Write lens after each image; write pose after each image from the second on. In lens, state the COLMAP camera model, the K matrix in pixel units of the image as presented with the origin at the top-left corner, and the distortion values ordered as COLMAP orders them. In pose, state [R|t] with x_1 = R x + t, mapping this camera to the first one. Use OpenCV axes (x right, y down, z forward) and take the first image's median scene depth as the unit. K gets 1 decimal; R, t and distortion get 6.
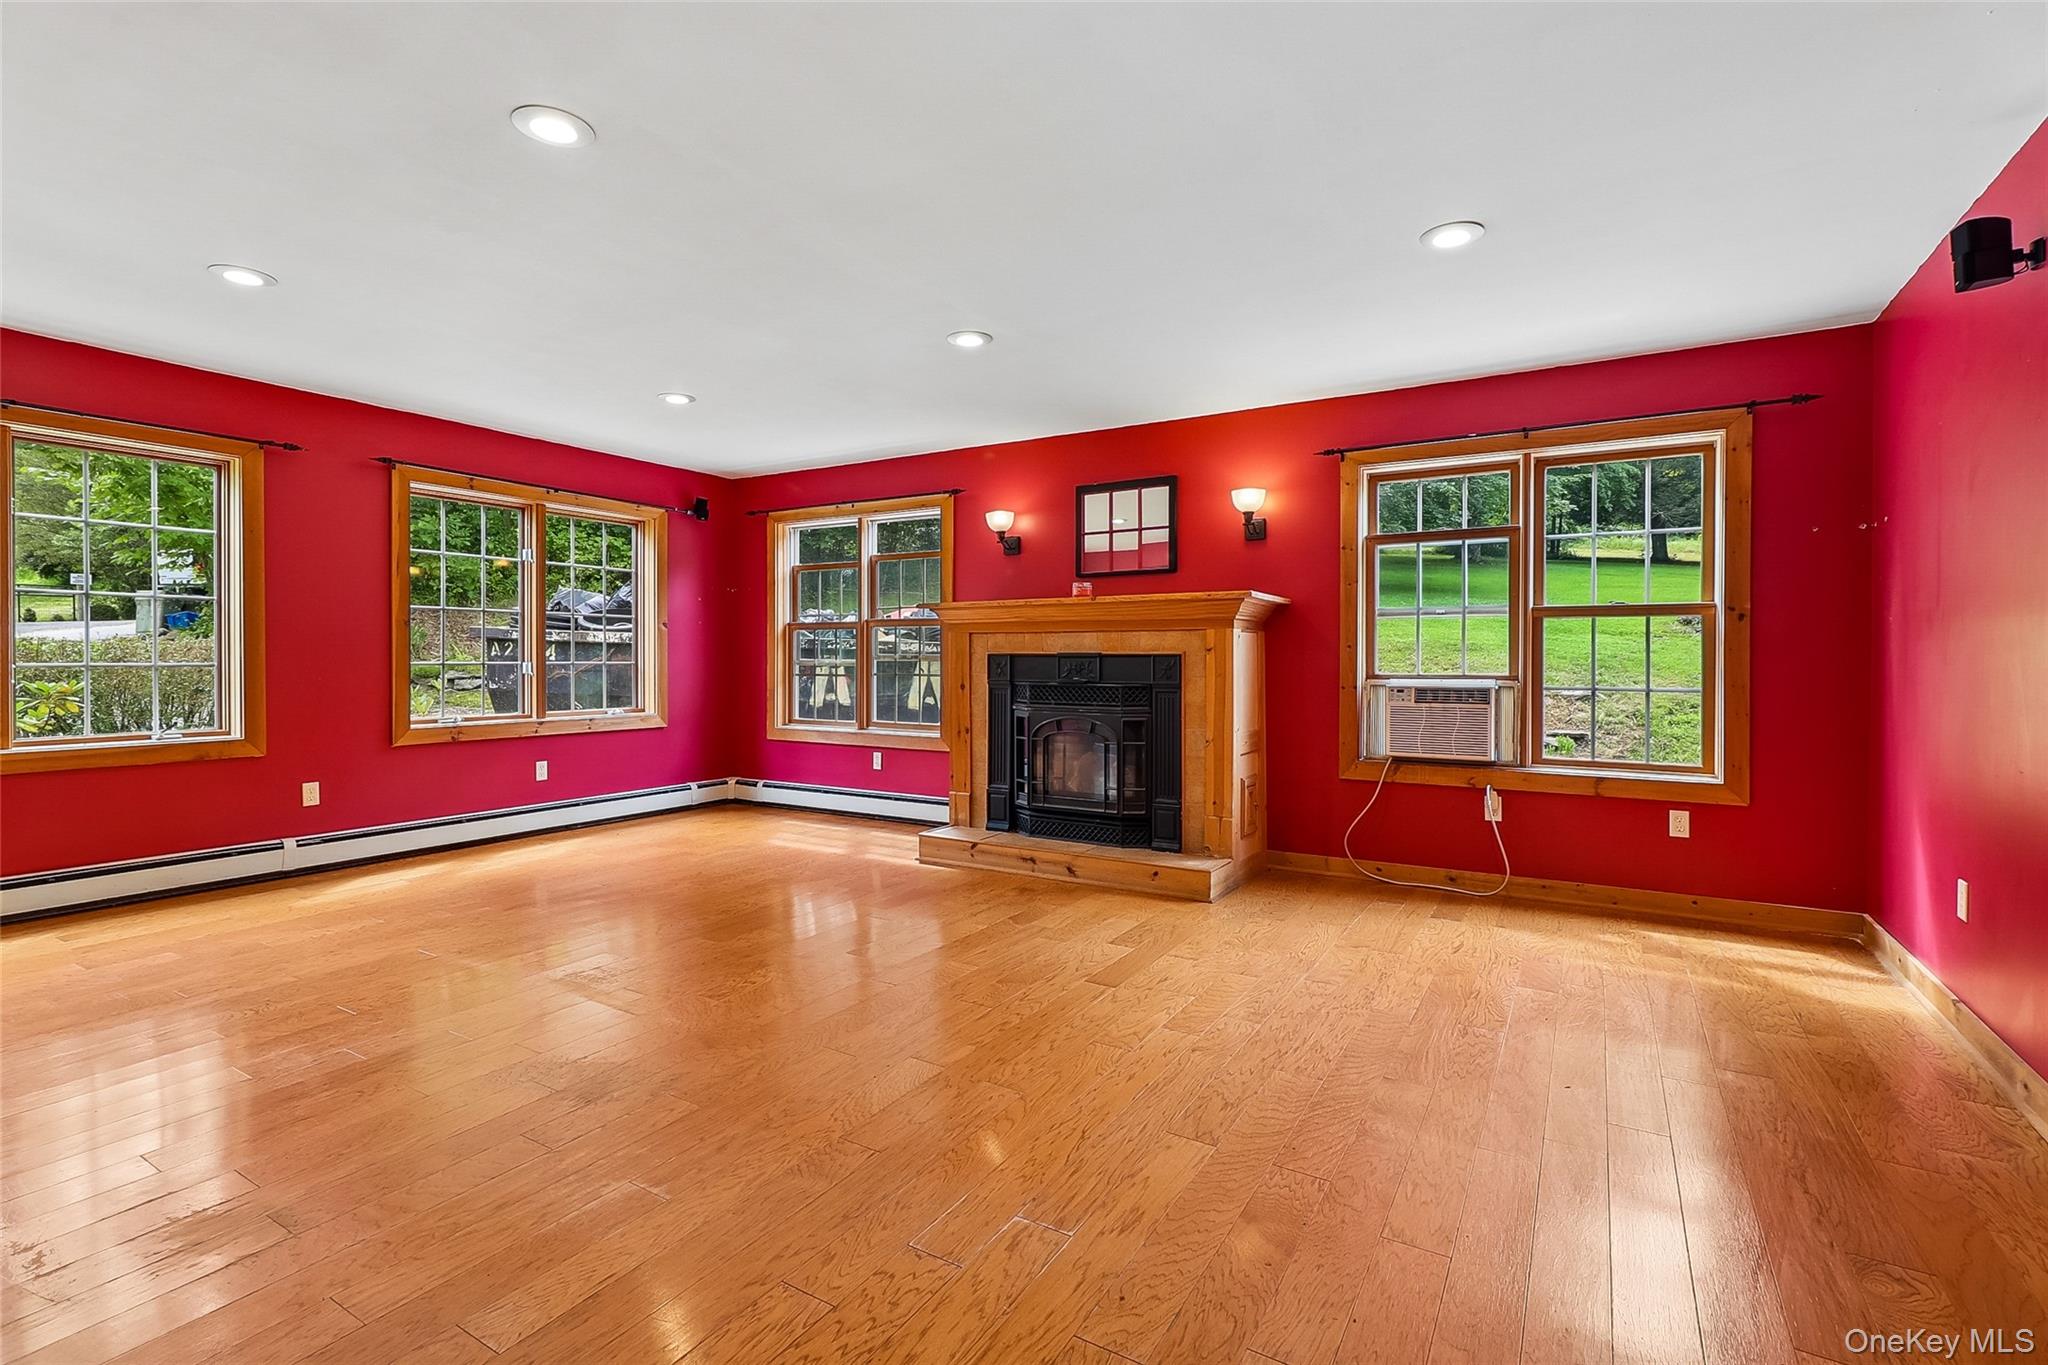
lens RADIAL K [[949.1, 0, 1016.4], [0, 949.1, 677.3], [0, 0, 1]] dist [0.006194, 0.001612]
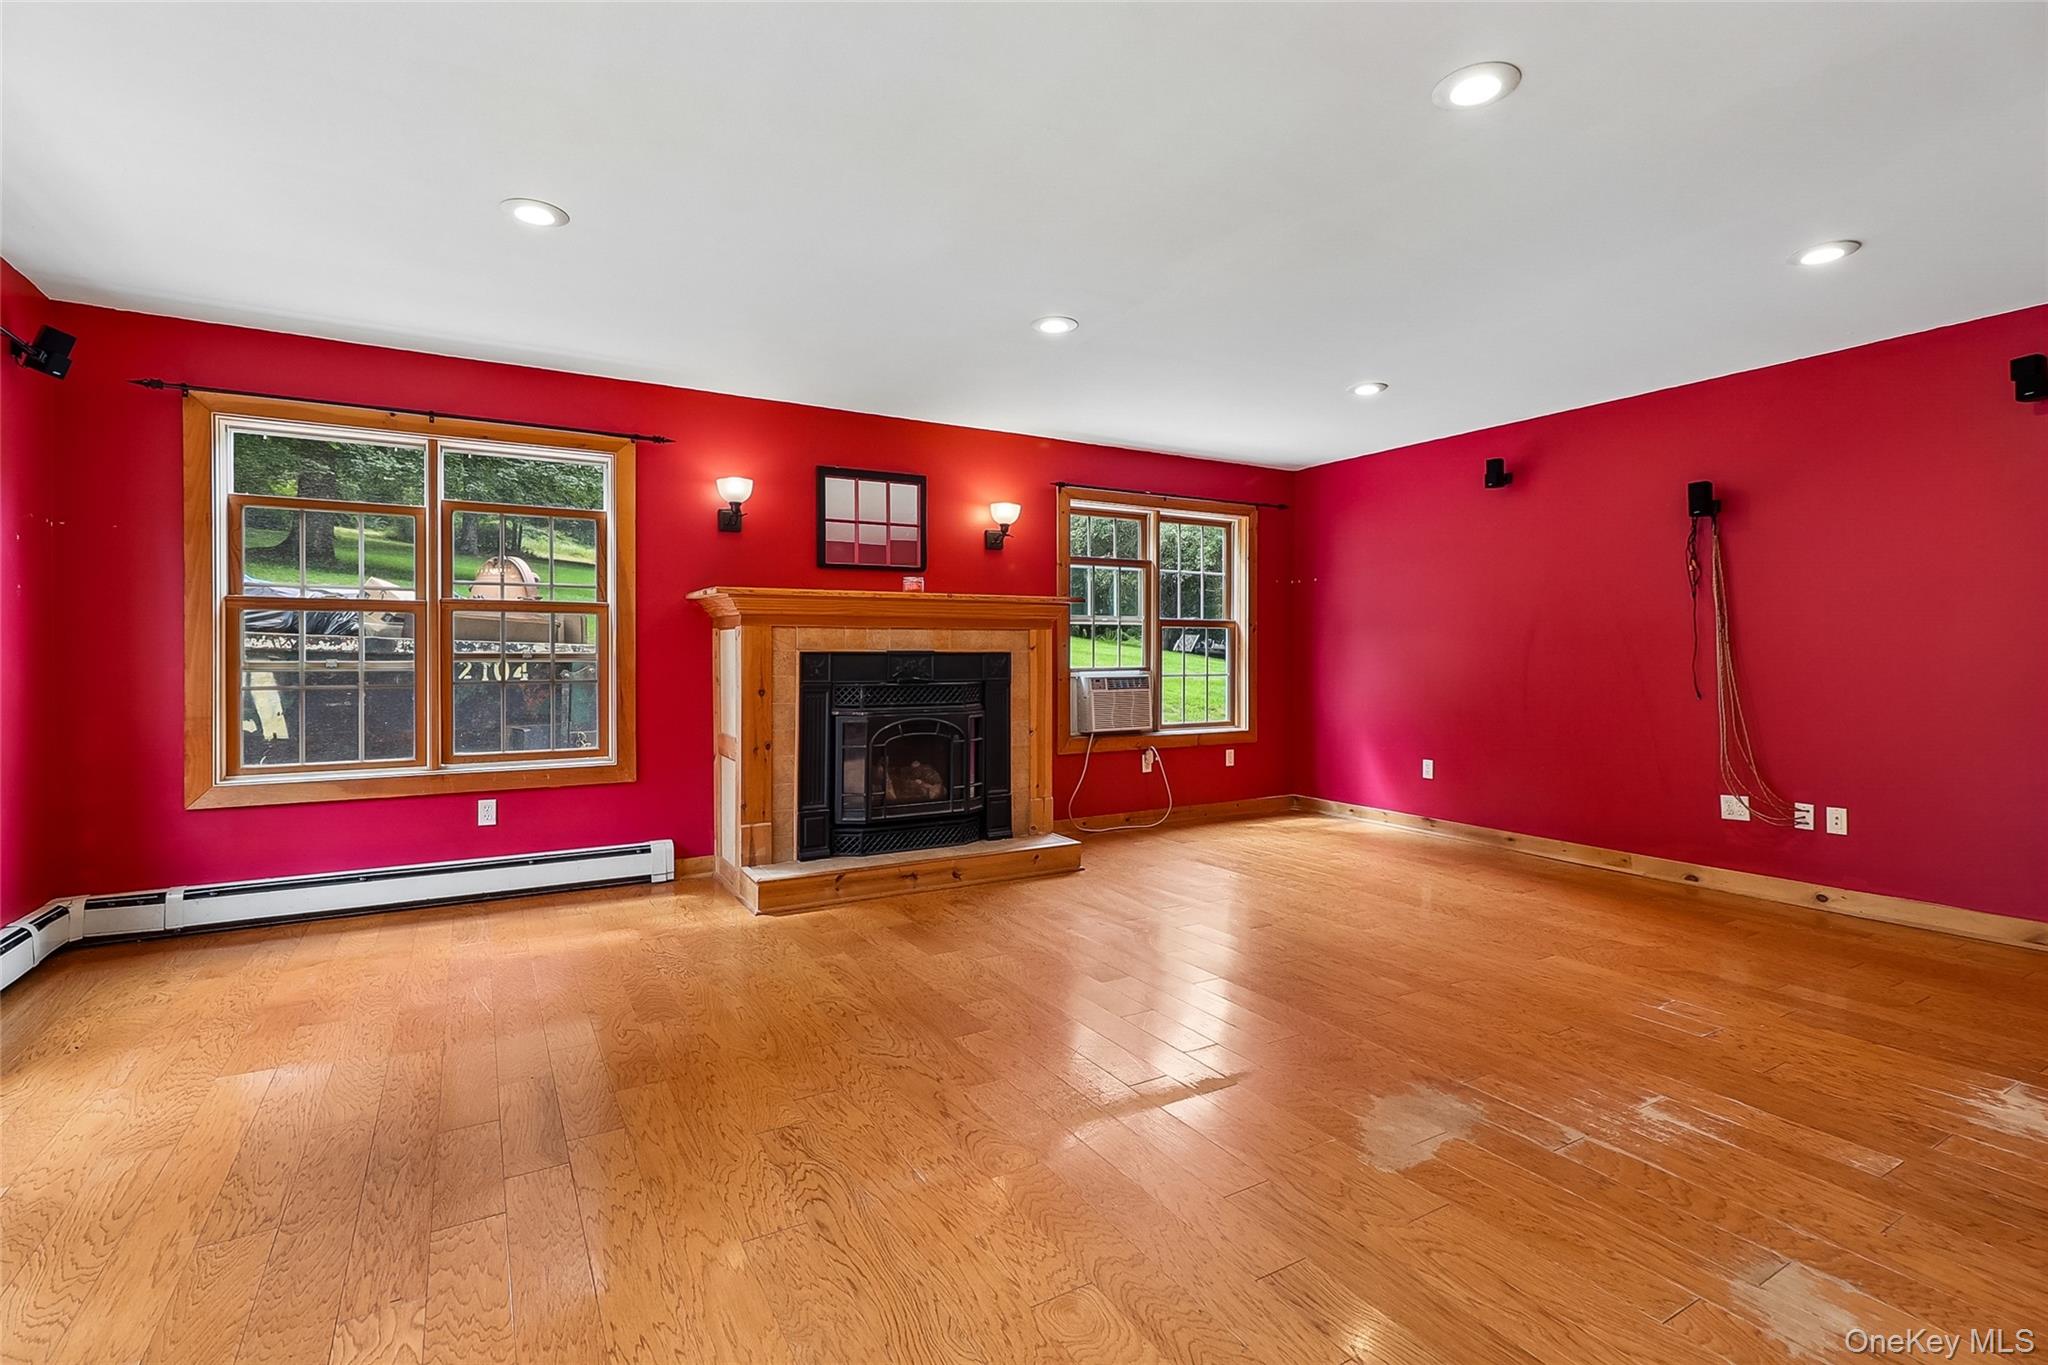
lens RADIAL K [[949.1, 0, 1033.2], [0, 949.1, 674.9], [0, 0, 1]] dist [0.006194, 0.001612]
pose [[0.462802, -0.022930, 0.886165, -0.686364], [0.020716, 0.999672, 0.015048, -0.012821], [-0.886219, 0.011394, 0.463125, 0.431050]]
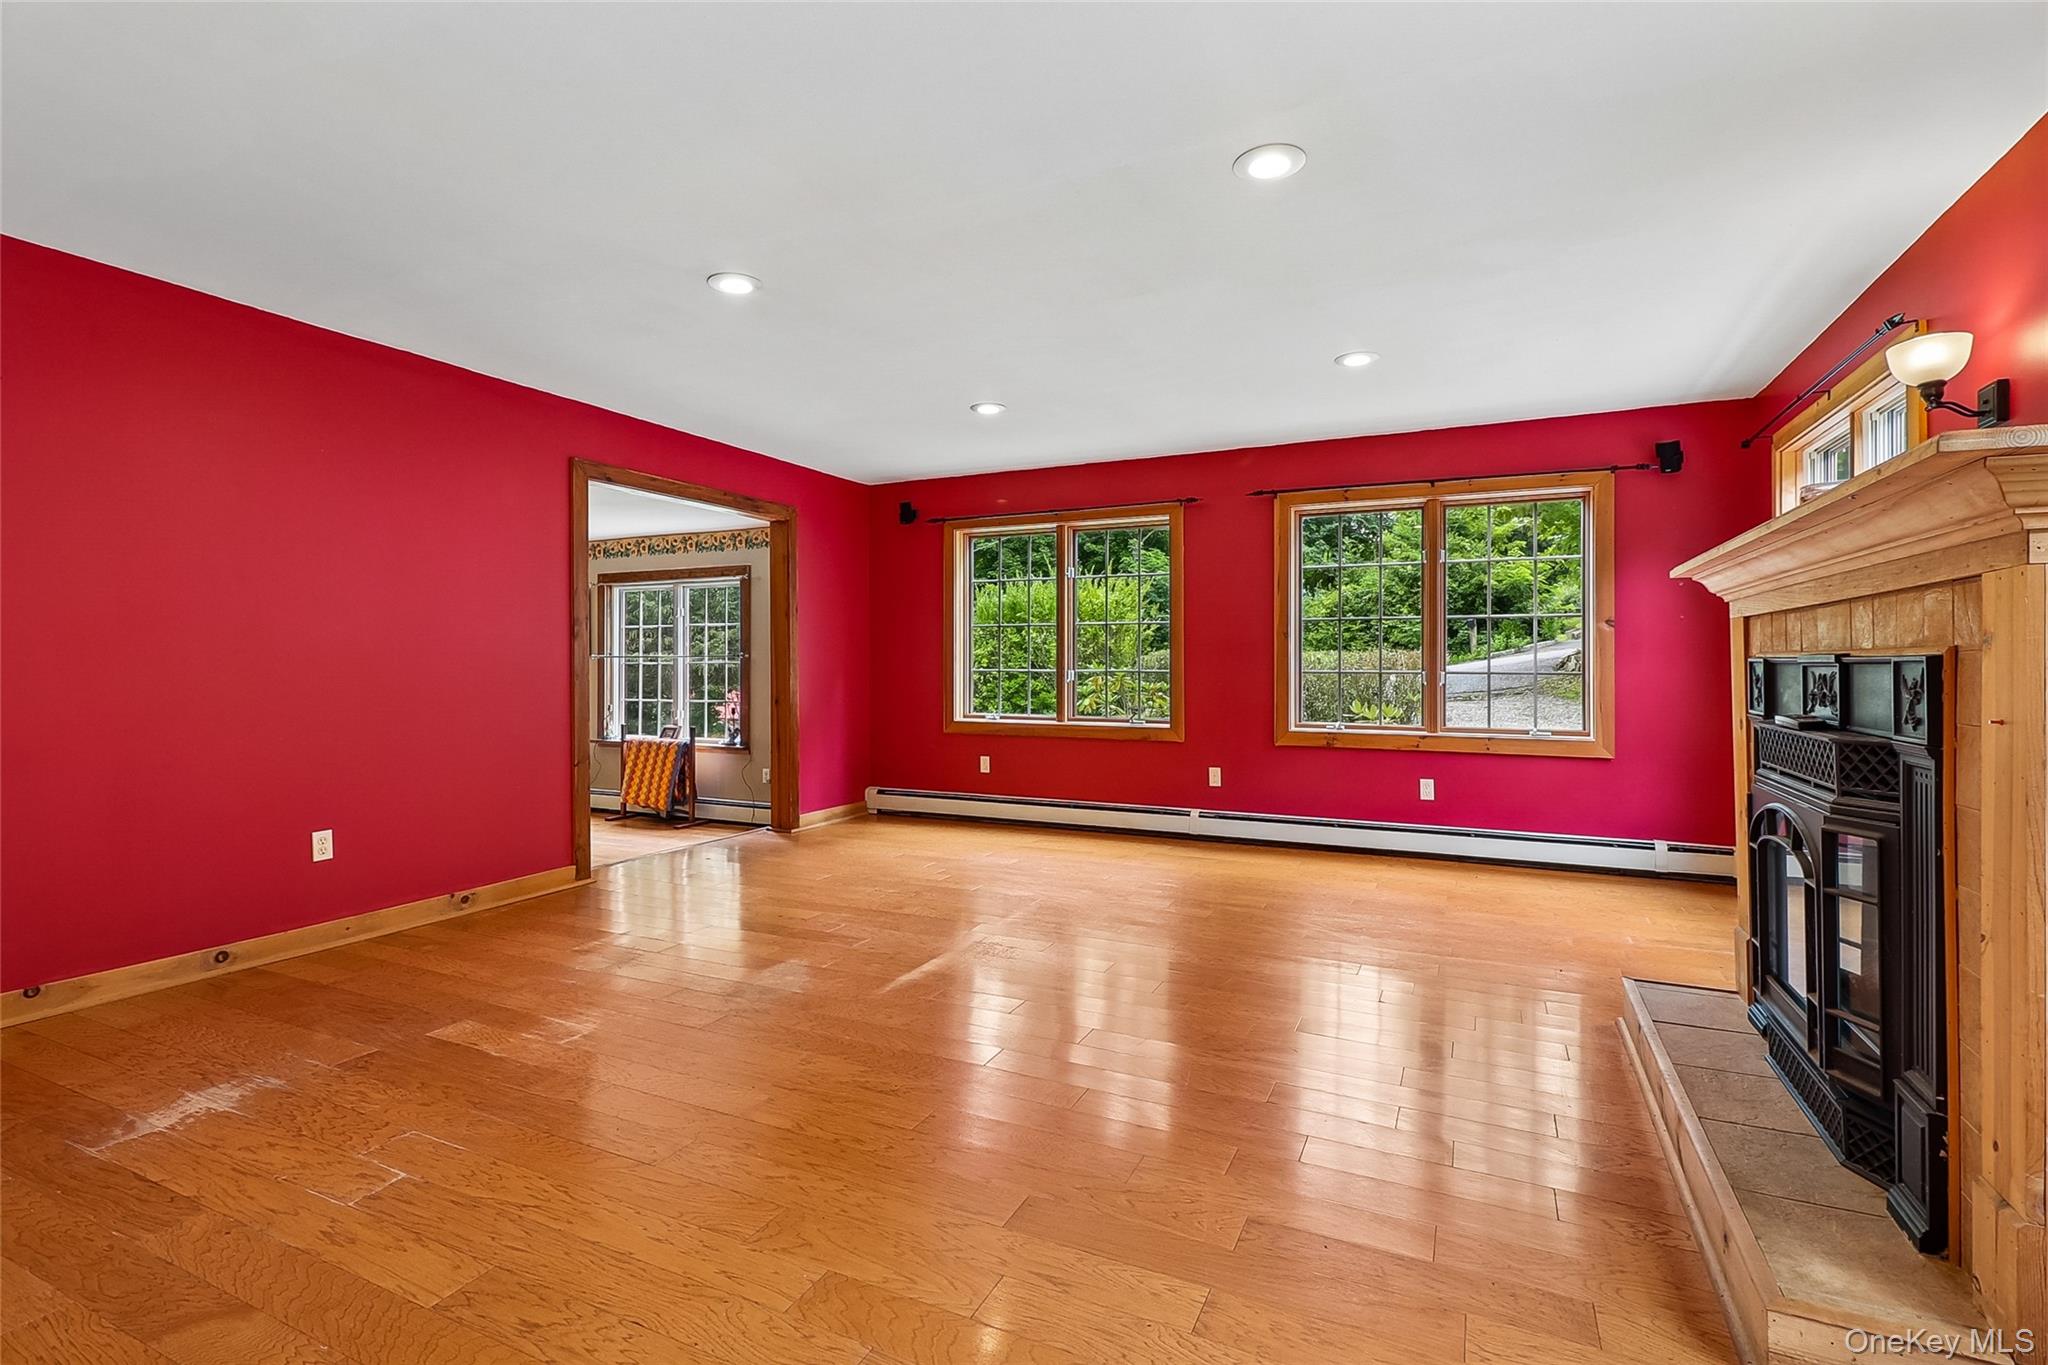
lens RADIAL K [[949.1, 0, 1015.4], [0, 949.1, 663.5], [0, 0, 1]] dist [0.006194, 0.001612]
pose [[0.093332, -0.002561, -0.995632, 0.424714], [-0.020939, 0.999770, -0.004534, -0.011904], [0.995415, 0.021271, 0.093257, 0.578316]]
